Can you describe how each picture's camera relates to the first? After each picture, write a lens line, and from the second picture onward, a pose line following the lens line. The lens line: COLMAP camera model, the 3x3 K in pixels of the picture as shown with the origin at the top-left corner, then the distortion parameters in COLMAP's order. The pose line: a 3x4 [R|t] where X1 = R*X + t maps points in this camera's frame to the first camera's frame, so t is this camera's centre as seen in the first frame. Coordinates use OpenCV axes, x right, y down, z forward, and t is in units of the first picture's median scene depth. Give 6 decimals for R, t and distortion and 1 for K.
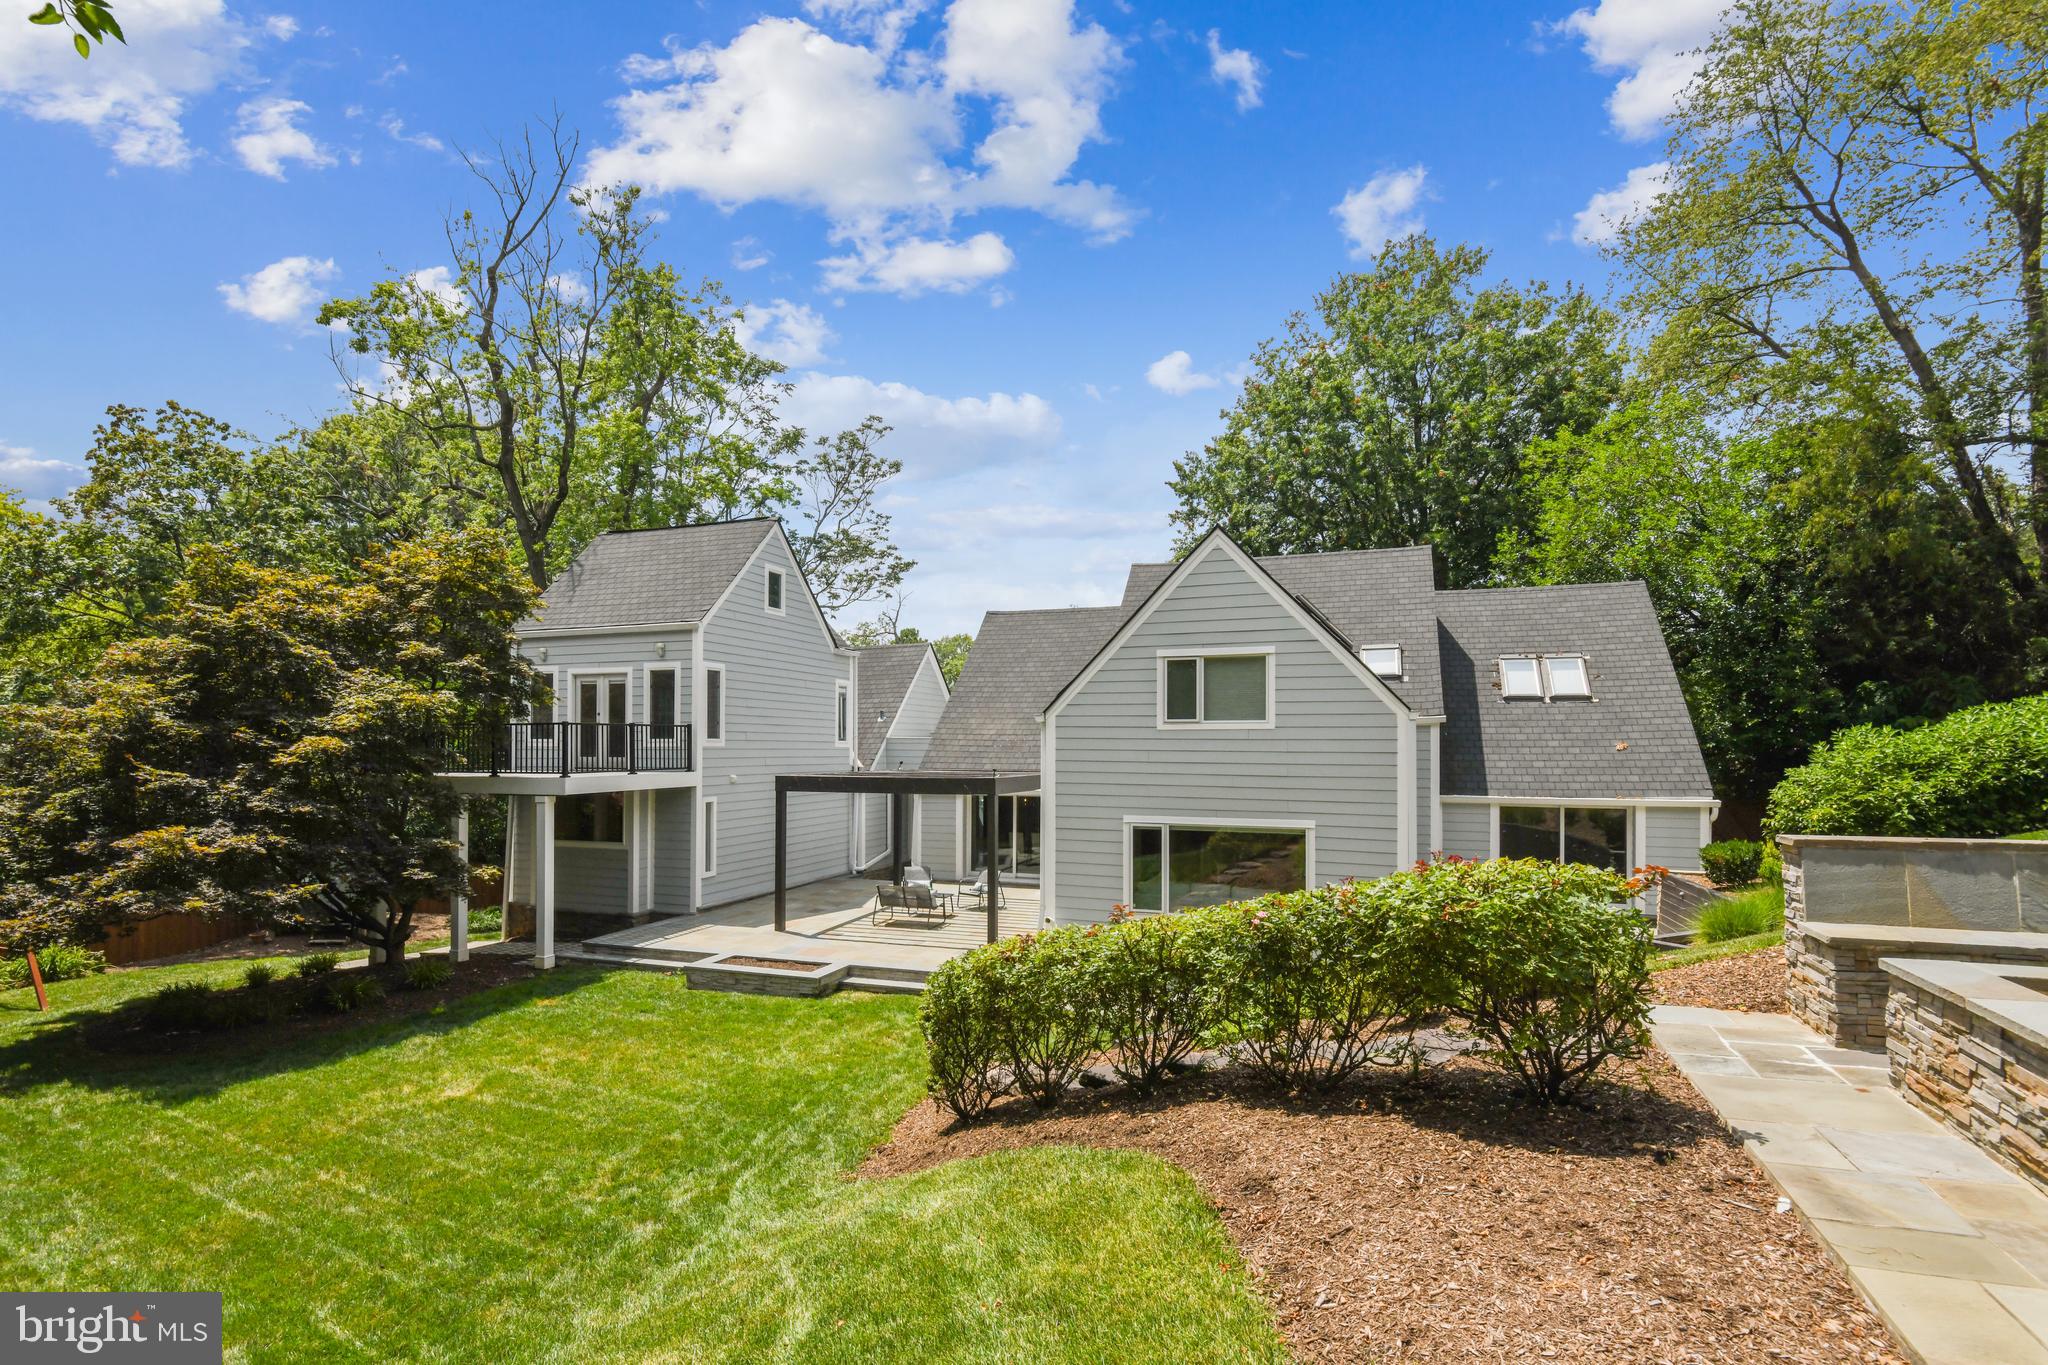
lens RADIAL K [[951.5, 0, 1024.2], [0, 951.5, 713.4], [0, 0, 1]] dist [0.000503, -0.021195]
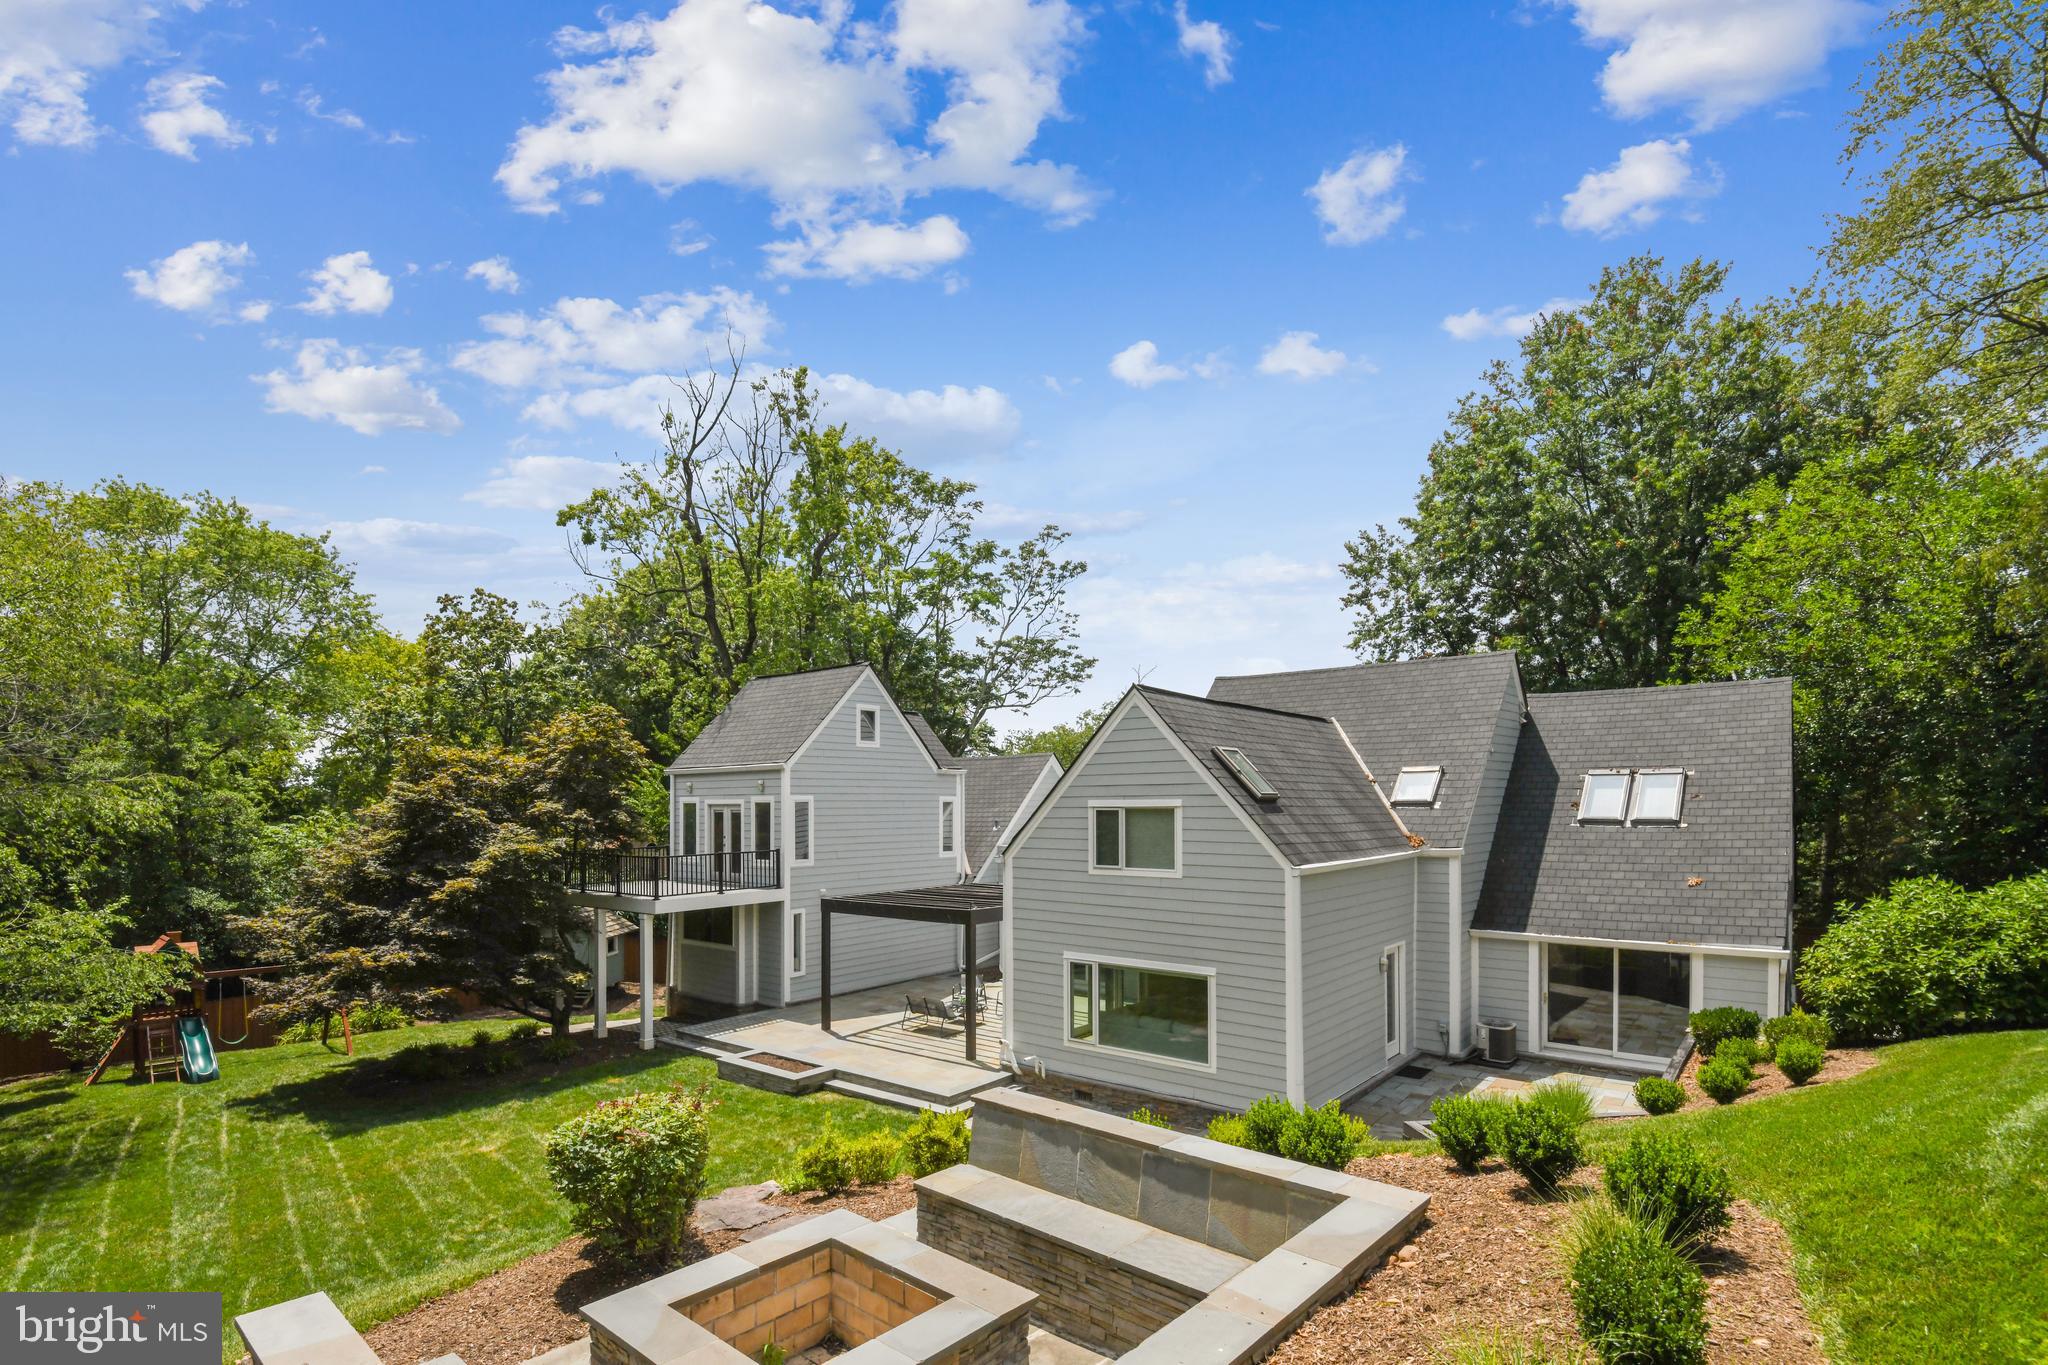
lens RADIAL K [[971.6, 0, 1031.9], [0, 971.6, 767.1], [0, 0, 1]] dist [0.001009, -0.024451]
pose [[0.945658, -0.018182, -0.324654, 0.386196], [0.017239, 0.999835, -0.005779, -0.087549], [0.324706, -0.000132, 0.945815, -0.060265]]
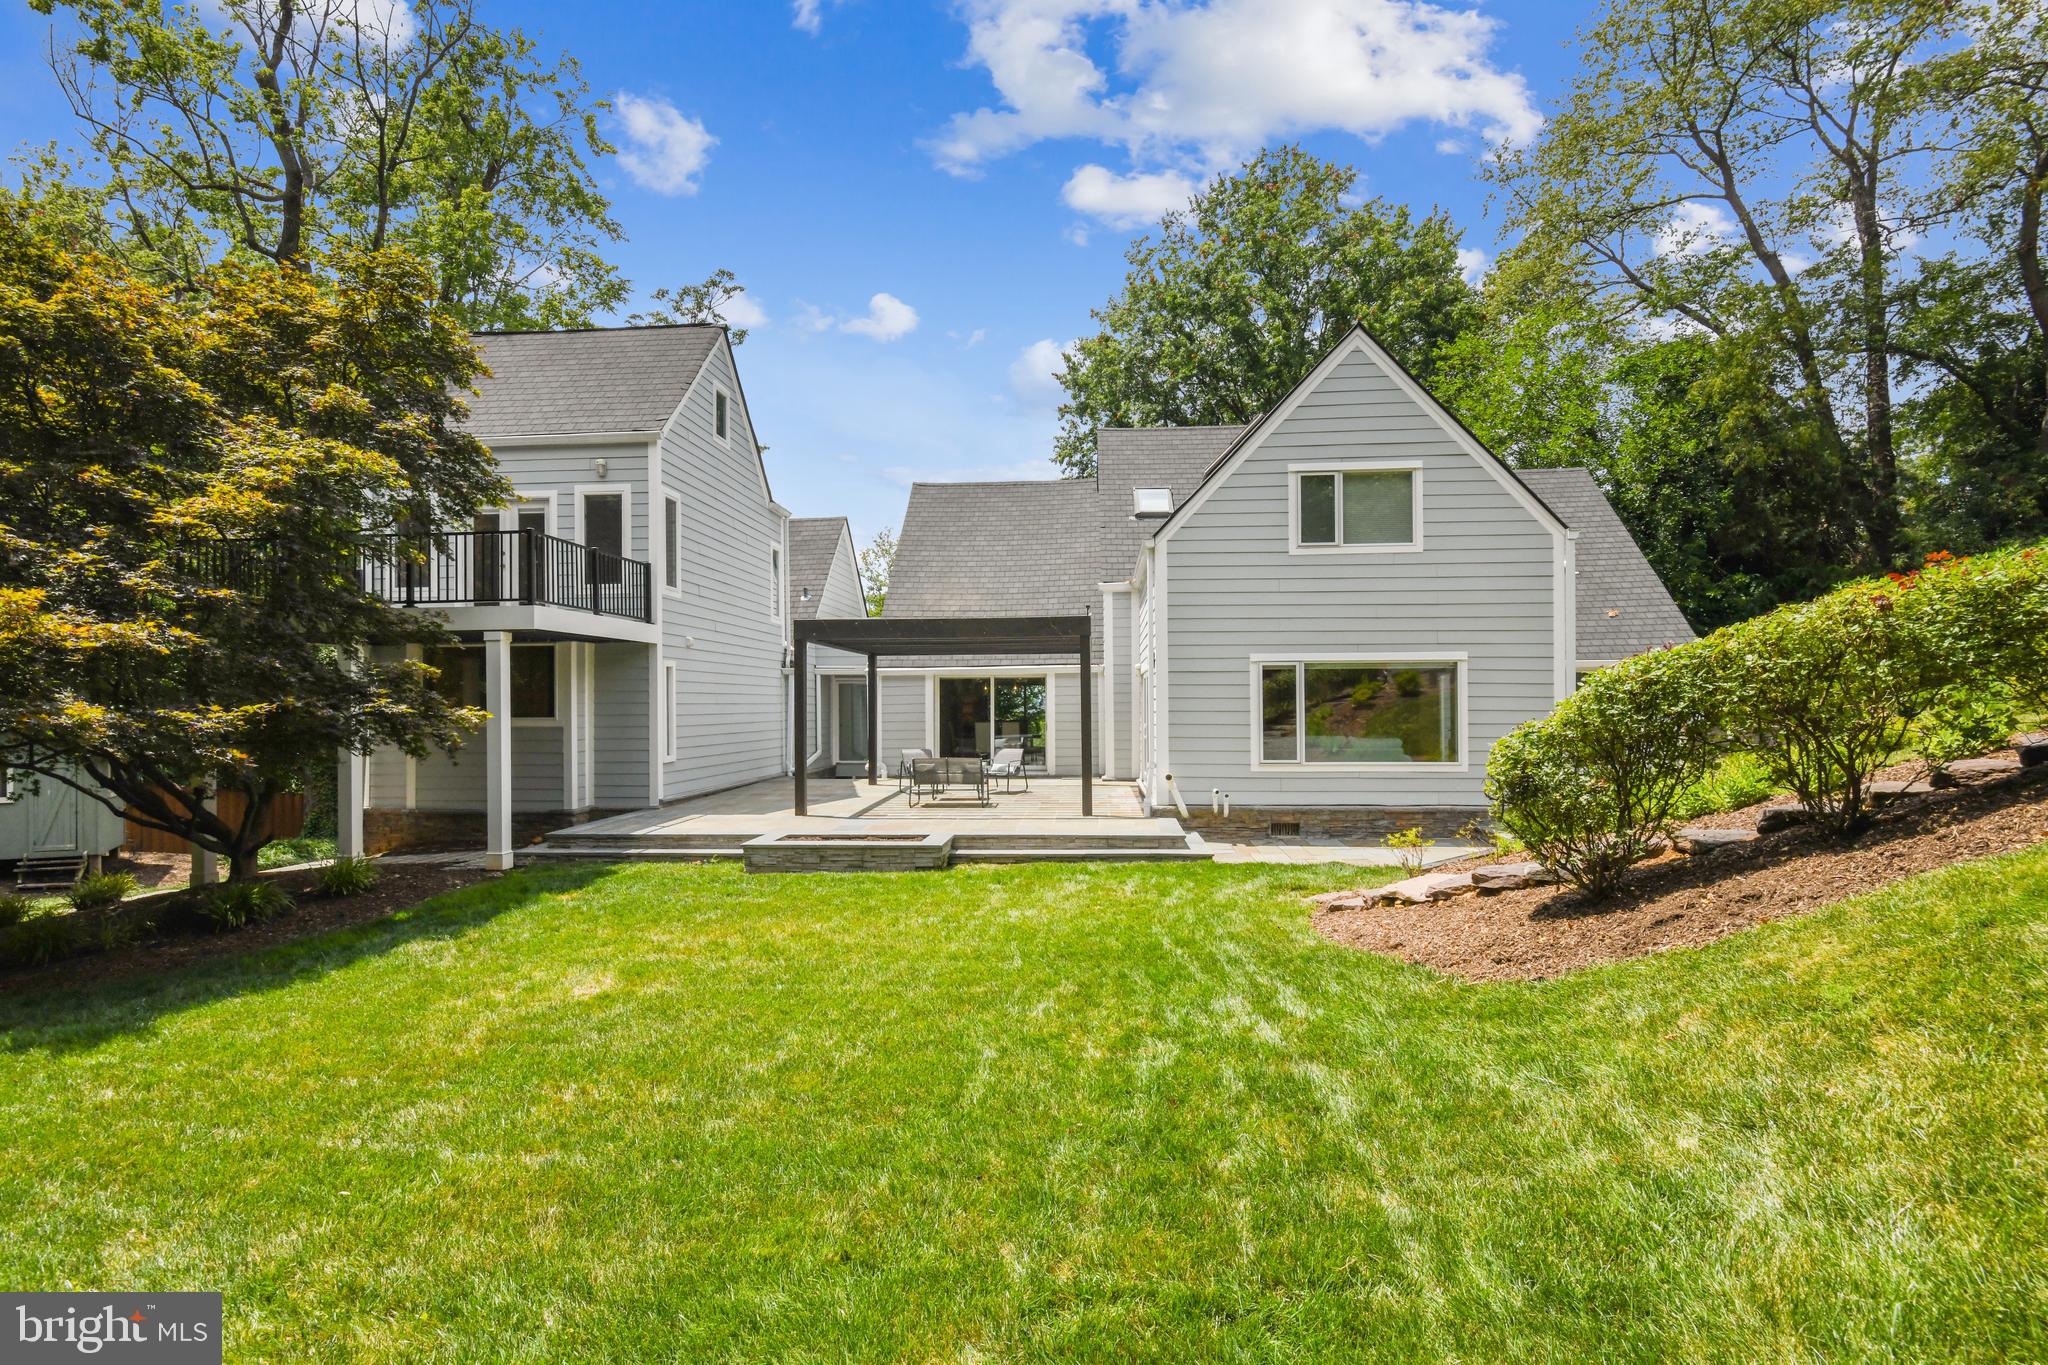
lens RADIAL K [[984.4, 0, 1024.0], [0, 984.4, 682.5], [0, 0, 1]] dist [0.001531, -0.022495]
pose [[0.966319, -0.003311, 0.257325, -0.289508], [0.000047, 0.999919, 0.012691, 0.107993], [-0.257347, -0.012251, 0.966242, 0.163088]]
